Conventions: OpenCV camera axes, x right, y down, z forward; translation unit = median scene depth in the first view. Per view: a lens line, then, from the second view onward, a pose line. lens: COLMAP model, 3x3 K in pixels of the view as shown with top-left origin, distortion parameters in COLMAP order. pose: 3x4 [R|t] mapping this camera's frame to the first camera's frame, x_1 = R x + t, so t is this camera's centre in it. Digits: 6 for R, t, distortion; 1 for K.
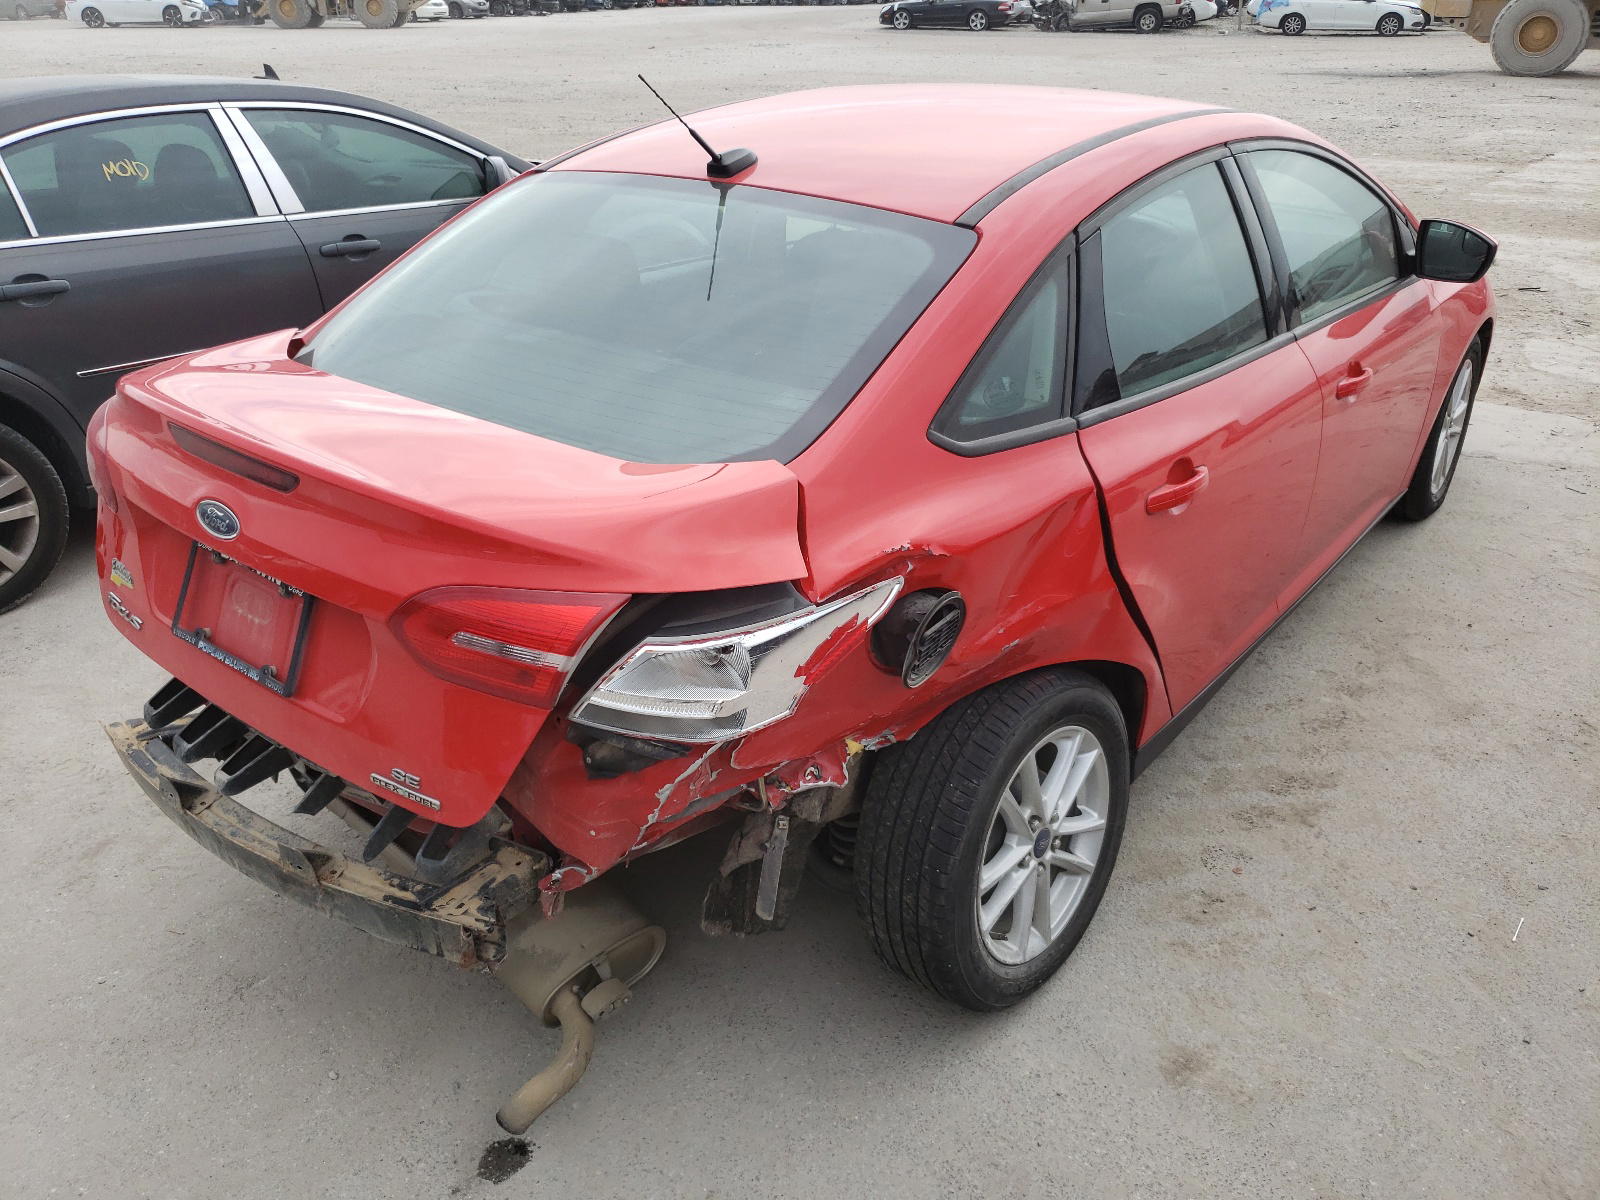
lens RADIAL K [[1217.3, 0, 790.5], [0, 1217.3, 590.7], [0, 0, 1]] dist [0.044338, 0.001063]
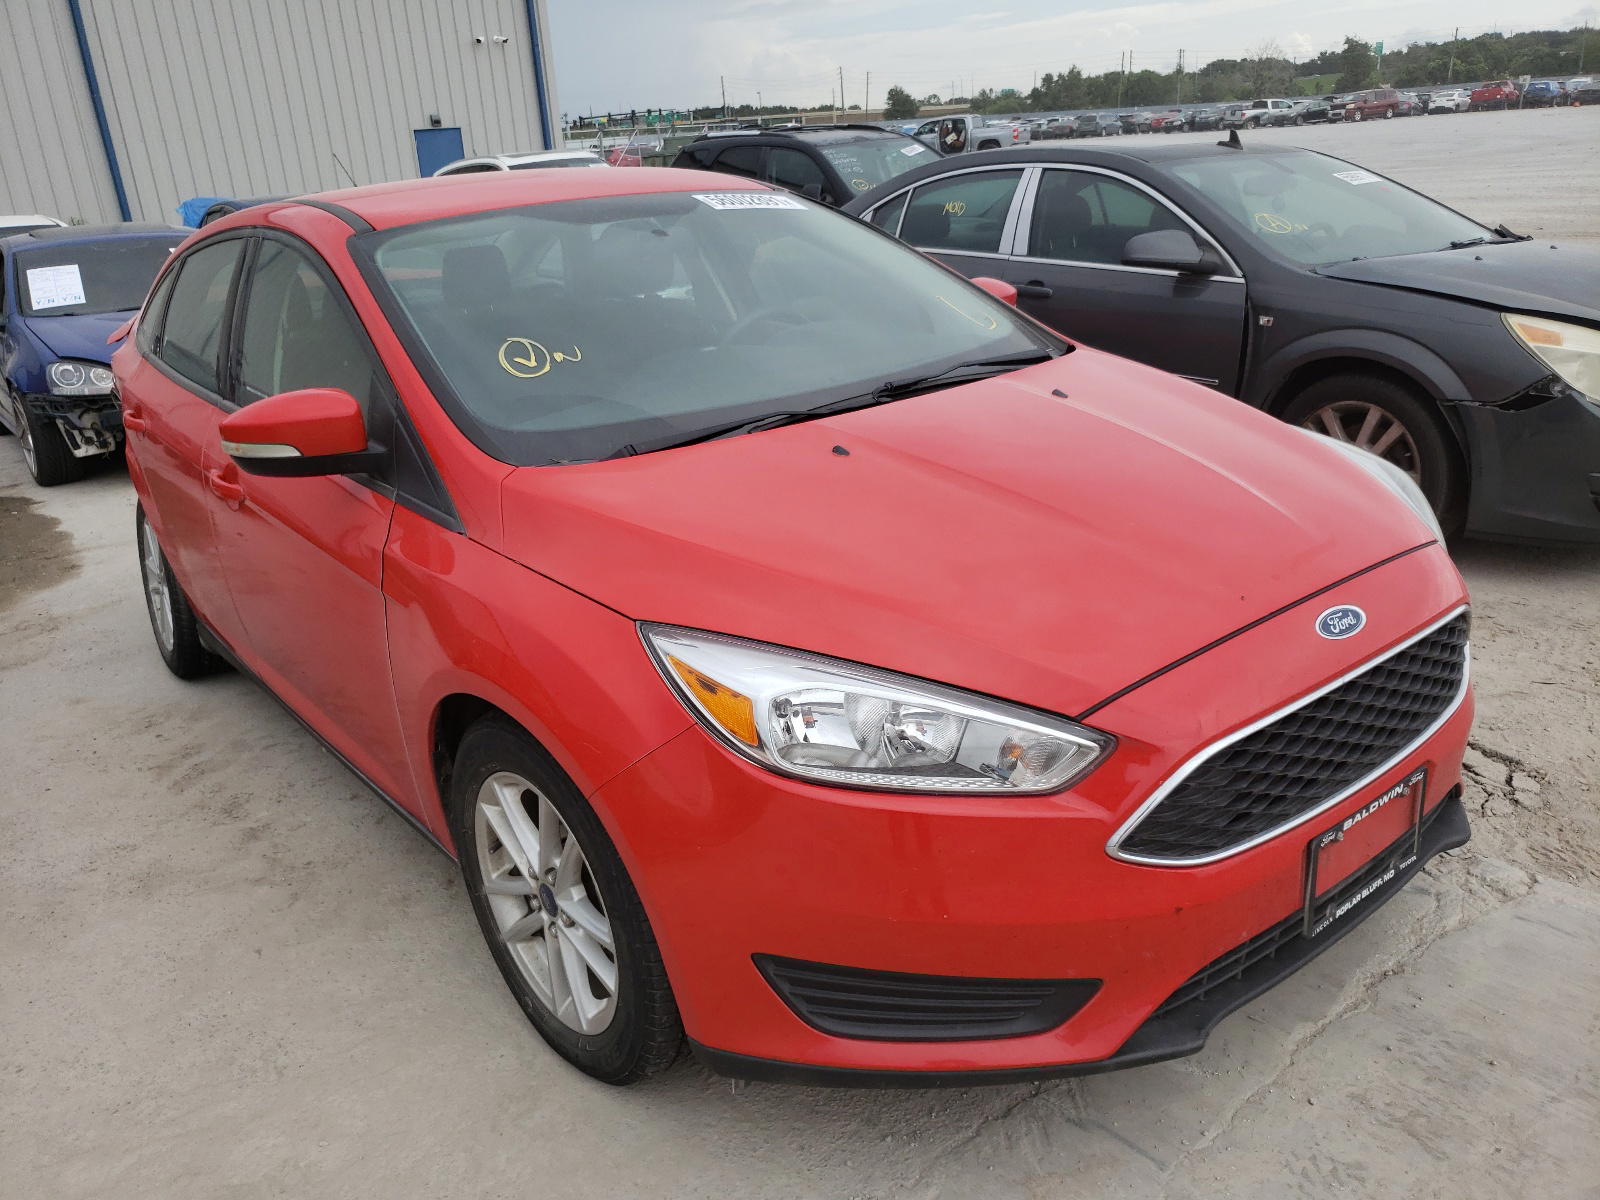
lens RADIAL K [[1217.3, 0, 806.5], [0, 1217.3, 601.1], [0, 0, 1]] dist [0.044338, 0.001063]
pose [[-0.200357, 0.371666, -0.906489, 1.201056], [-0.361819, 0.831772, 0.421002, -0.637286], [0.910464, 0.412336, -0.032175, 1.384161]]
